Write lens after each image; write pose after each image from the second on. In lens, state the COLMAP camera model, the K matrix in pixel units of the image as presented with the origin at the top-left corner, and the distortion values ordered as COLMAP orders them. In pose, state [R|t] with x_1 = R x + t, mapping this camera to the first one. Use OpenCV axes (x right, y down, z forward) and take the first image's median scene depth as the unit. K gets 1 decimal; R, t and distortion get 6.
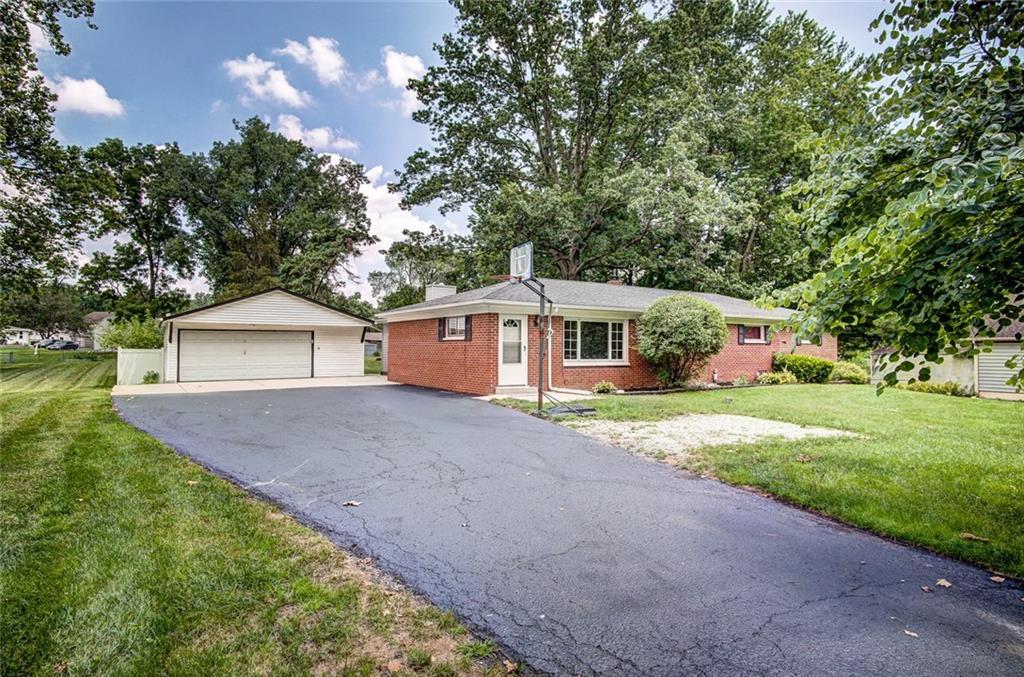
lens RADIAL K [[567.9, 0, 513.0], [0, 567.9, 343.3], [0, 0, 1]] dist [-0.042496, 0.016210]
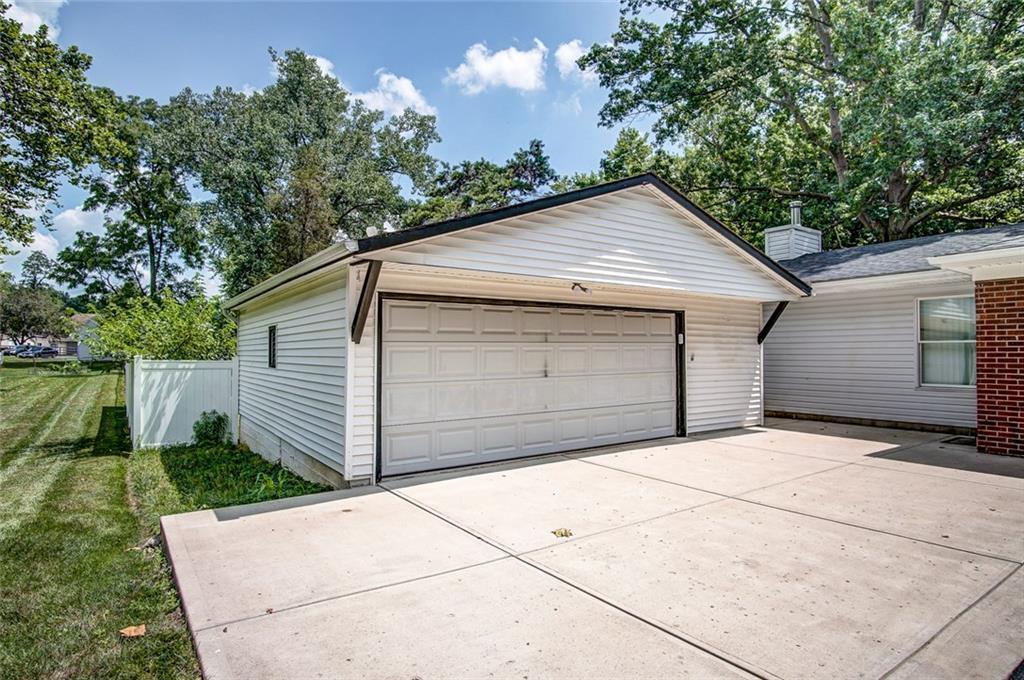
lens RADIAL K [[547.6, 0, 512.0], [0, 547.6, 340.0], [0, 0, 1]] dist [-0.021304, -0.000115]
pose [[0.999443, -0.008838, 0.032188, -0.167872], [0.009190, 0.999899, -0.010798, 0.000338], [-0.032089, 0.011087, 0.999424, 0.224068]]
